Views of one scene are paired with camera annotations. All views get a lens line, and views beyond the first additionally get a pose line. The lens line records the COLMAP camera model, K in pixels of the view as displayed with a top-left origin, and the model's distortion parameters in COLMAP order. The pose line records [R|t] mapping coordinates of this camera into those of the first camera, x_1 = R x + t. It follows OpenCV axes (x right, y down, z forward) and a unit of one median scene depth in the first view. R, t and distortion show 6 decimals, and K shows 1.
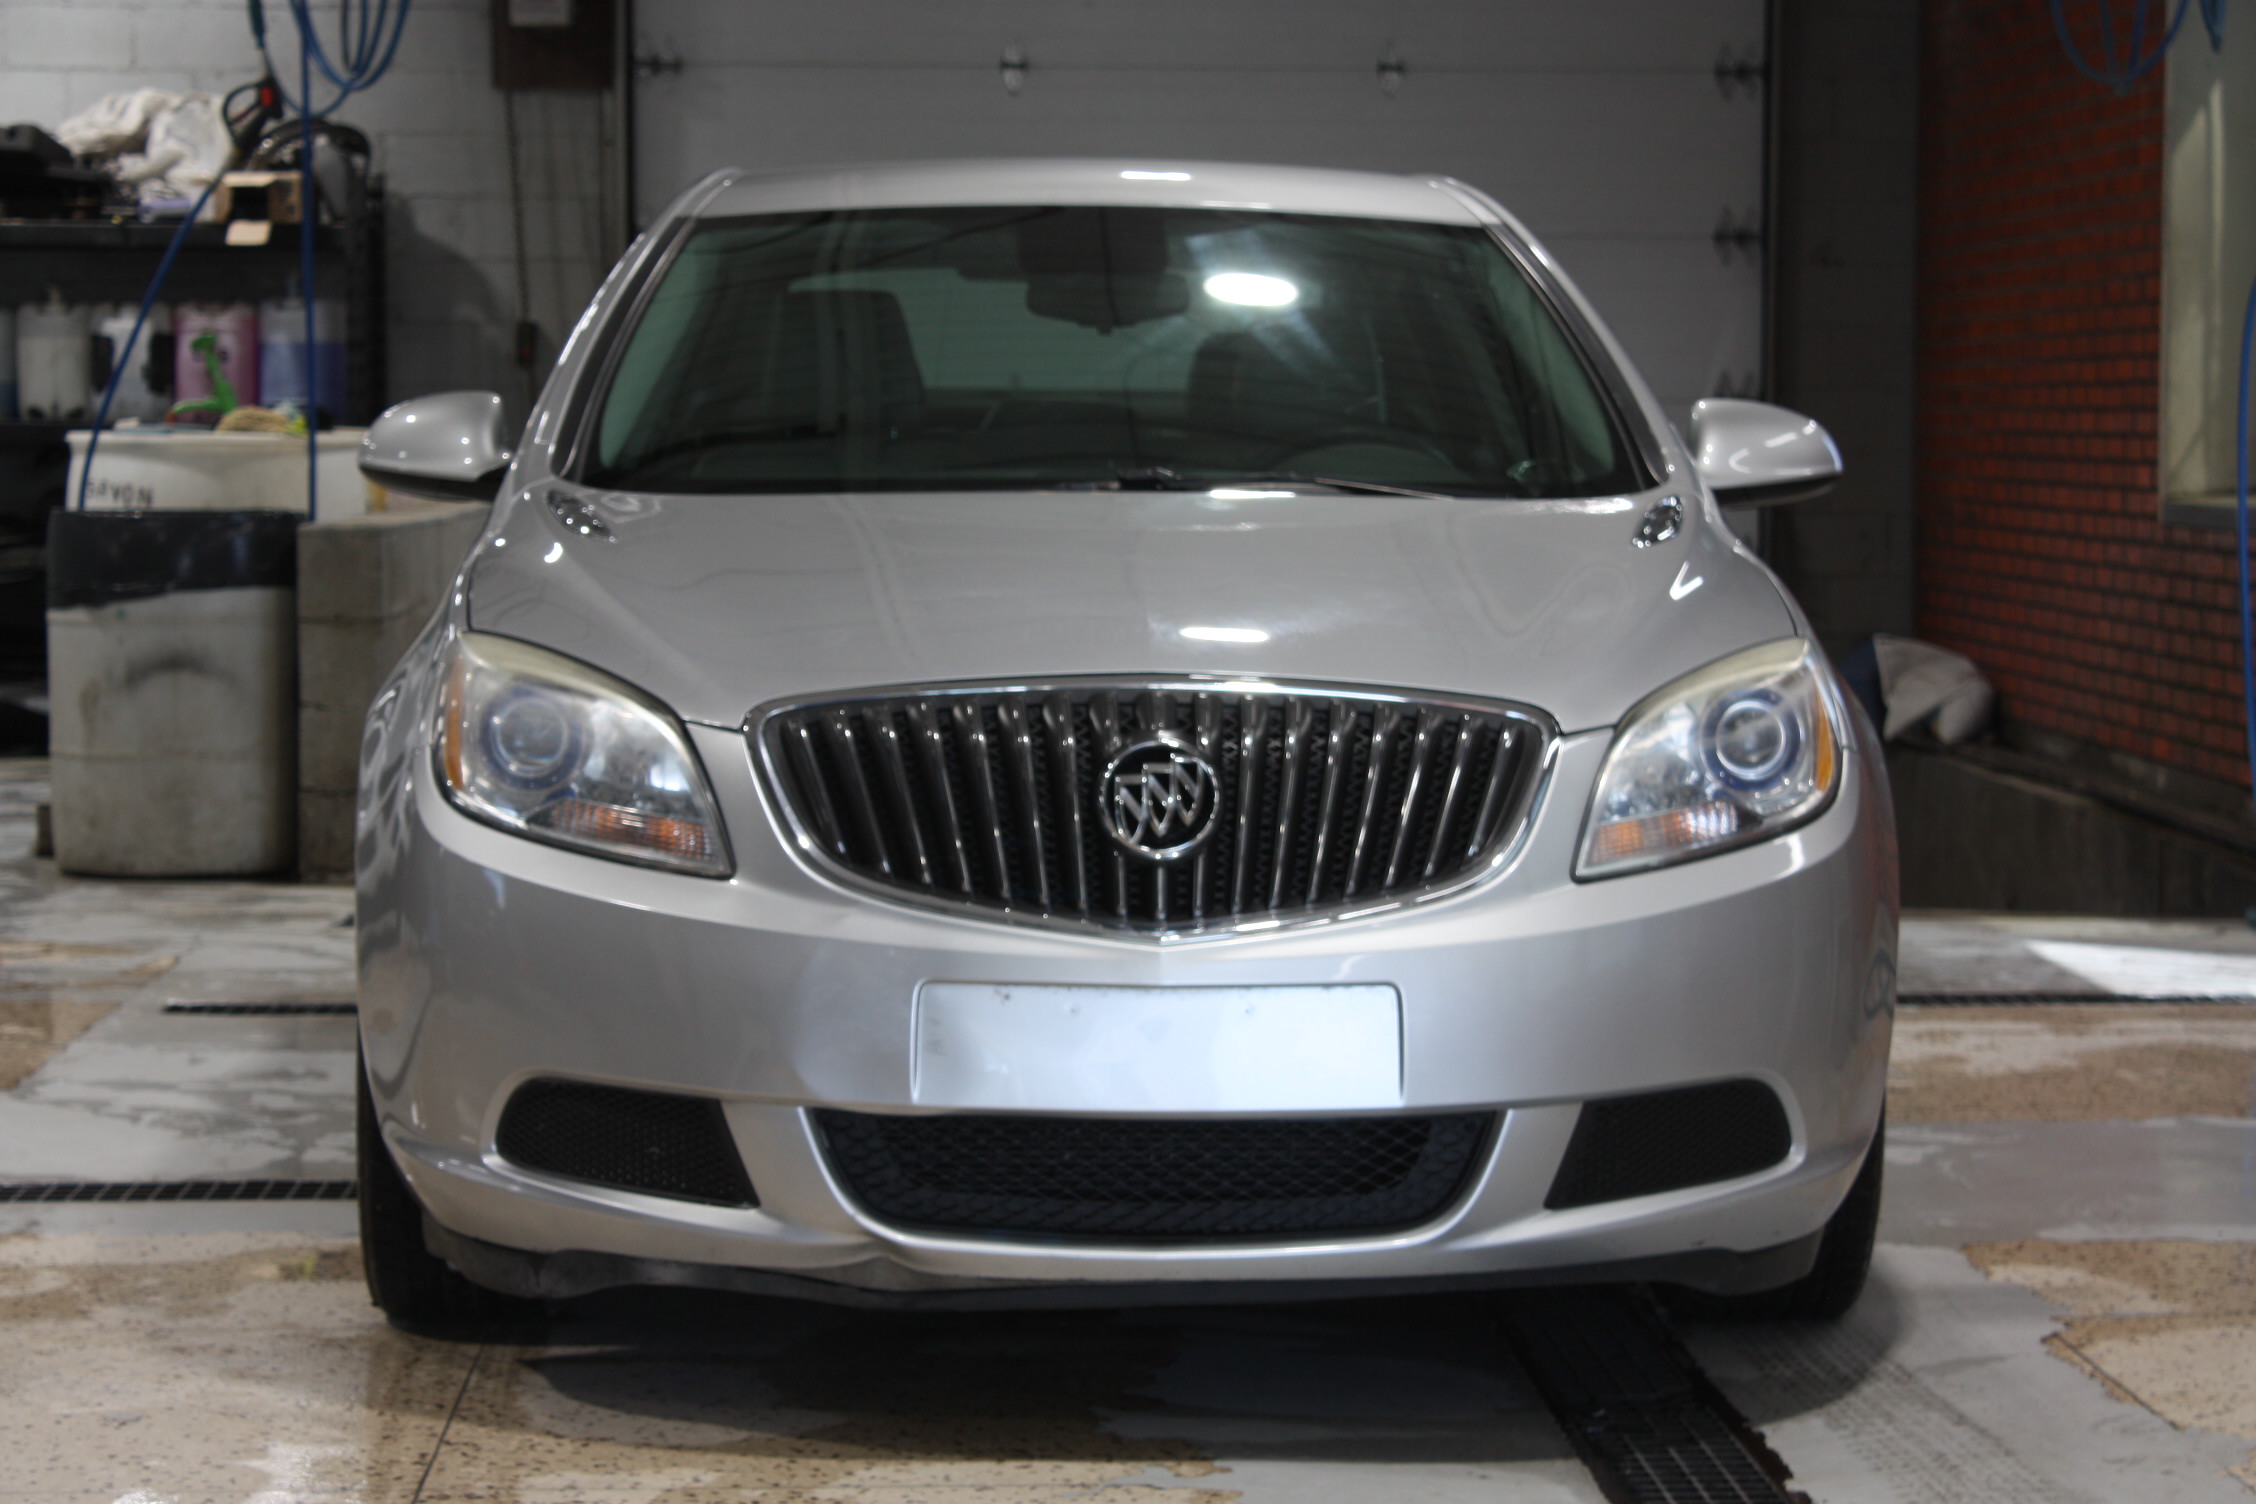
lens RADIAL K [[5188.0, 0, 1128.0], [0, 5188.0, 752.0], [0, 0, 1]] dist [0.137658, 0.388435]
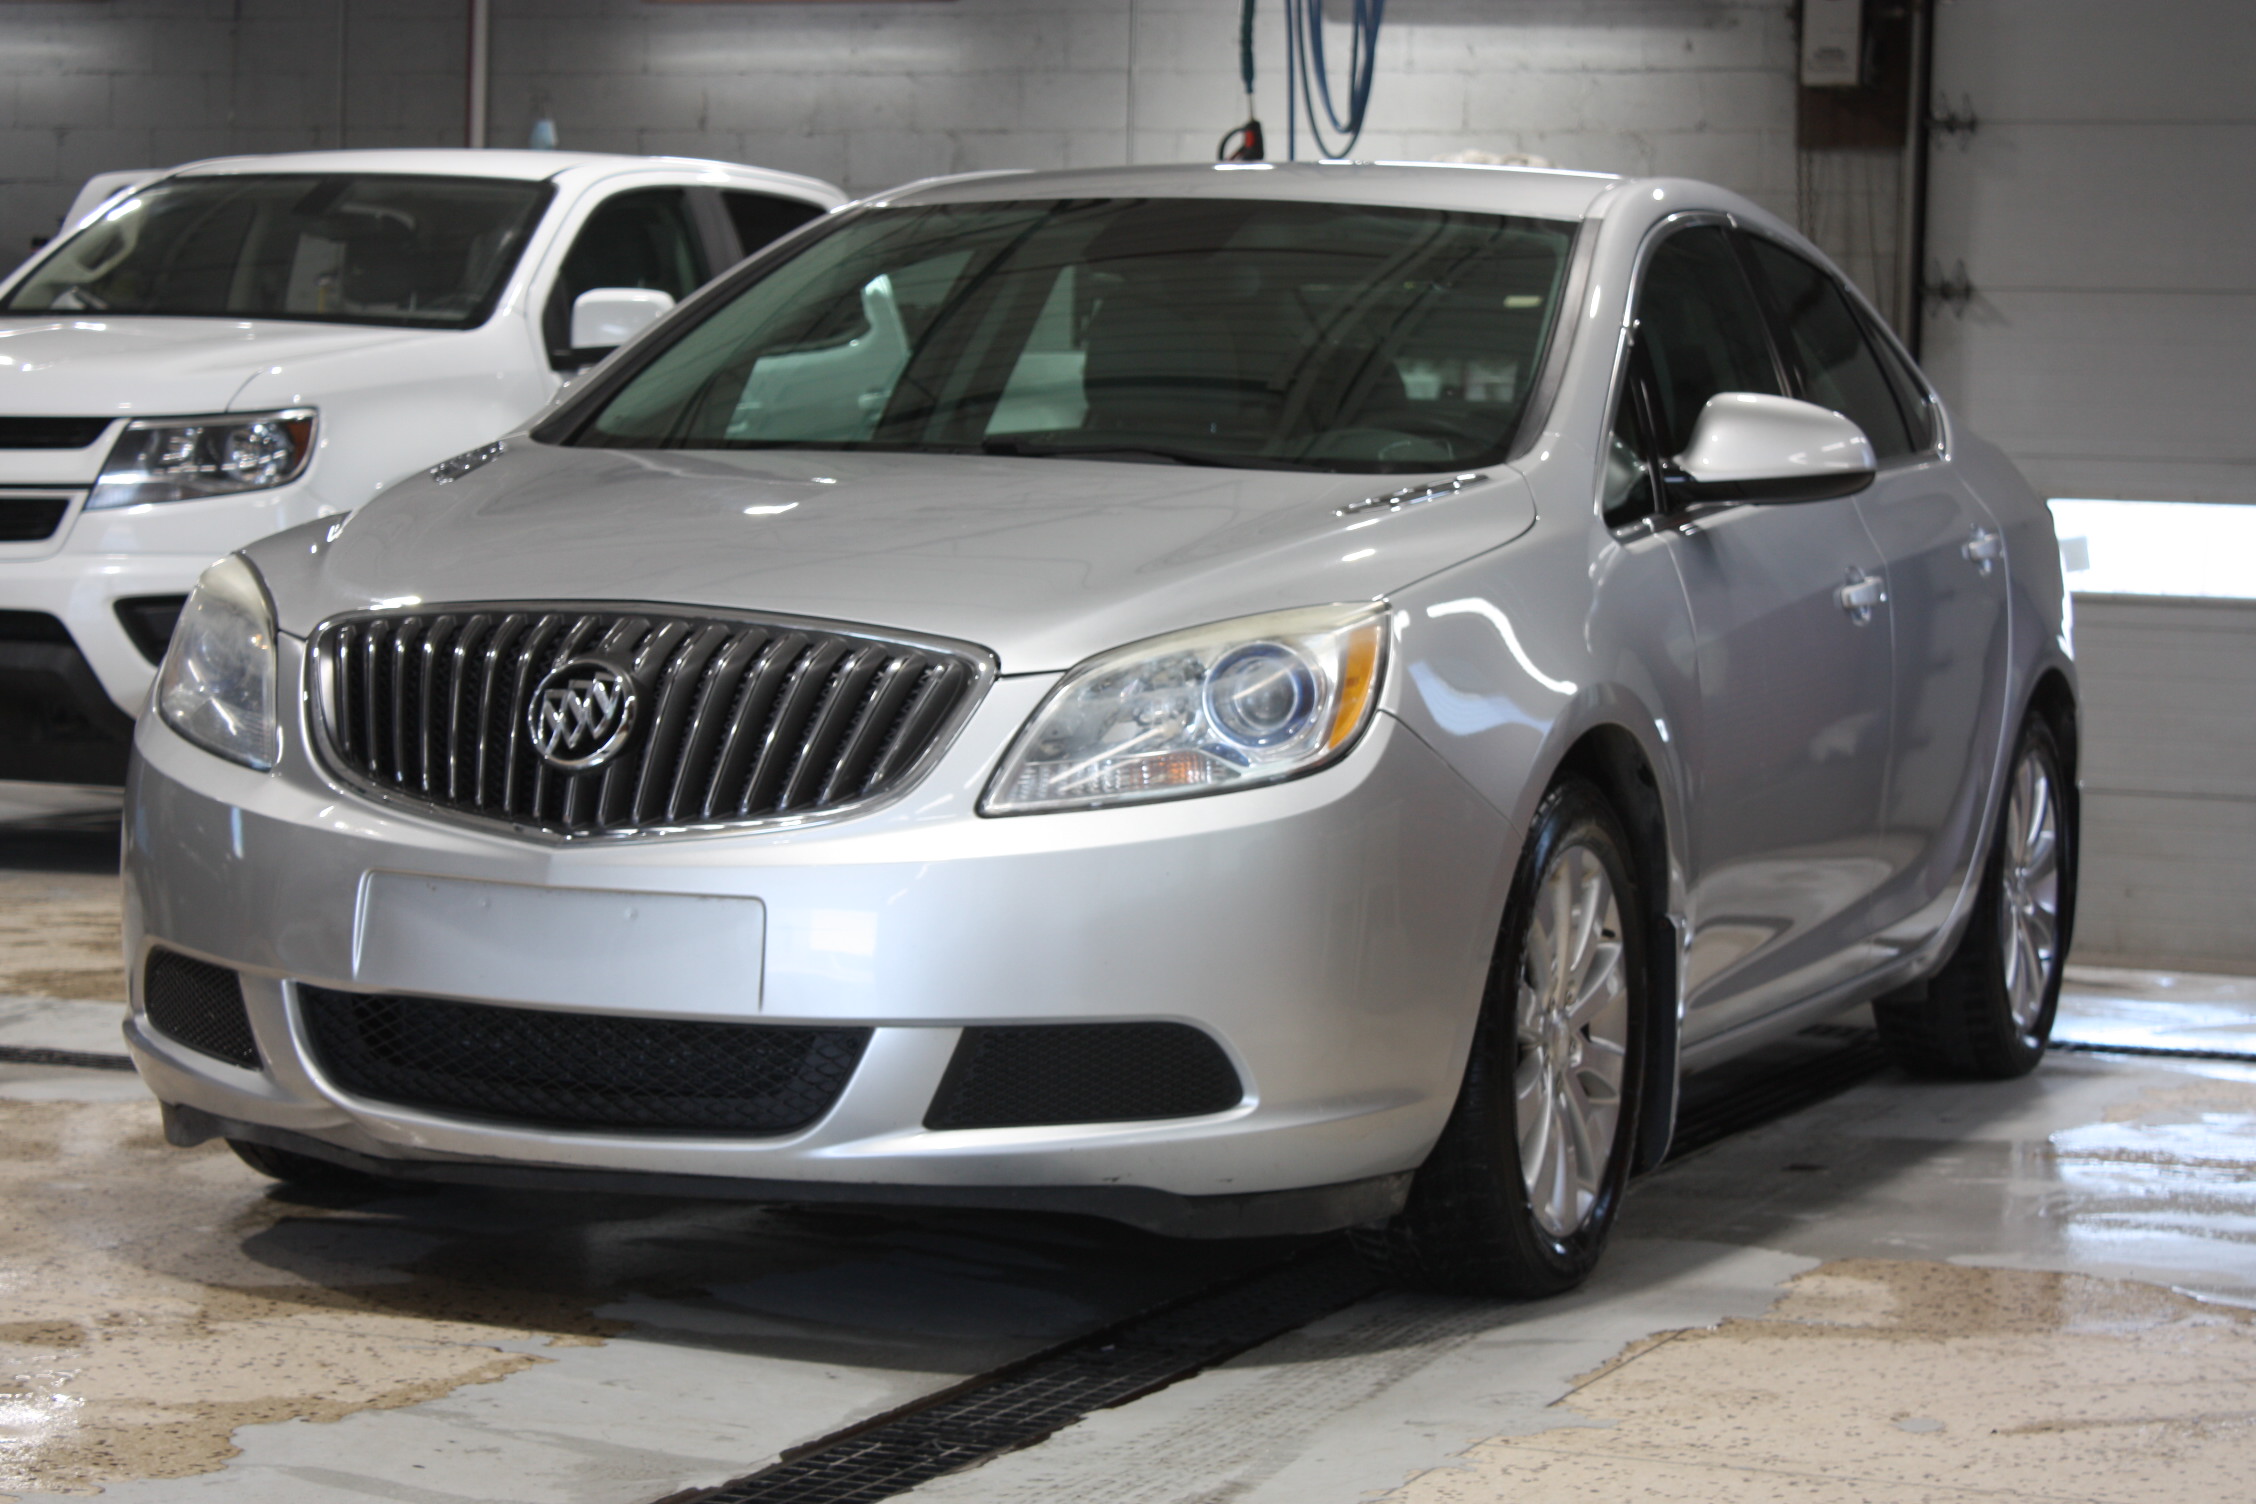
lens RADIAL K [[5188.0, 0, 1128.0], [0, 5188.0, 752.0], [0, 0, 1]] dist [0.137658, 0.388435]
pose [[0.918647, 0.049501, -0.391966, 0.521027], [-0.057283, 0.998325, -0.008175, 0.019095], [0.390904, 0.029963, 0.919944, 0.059152]]
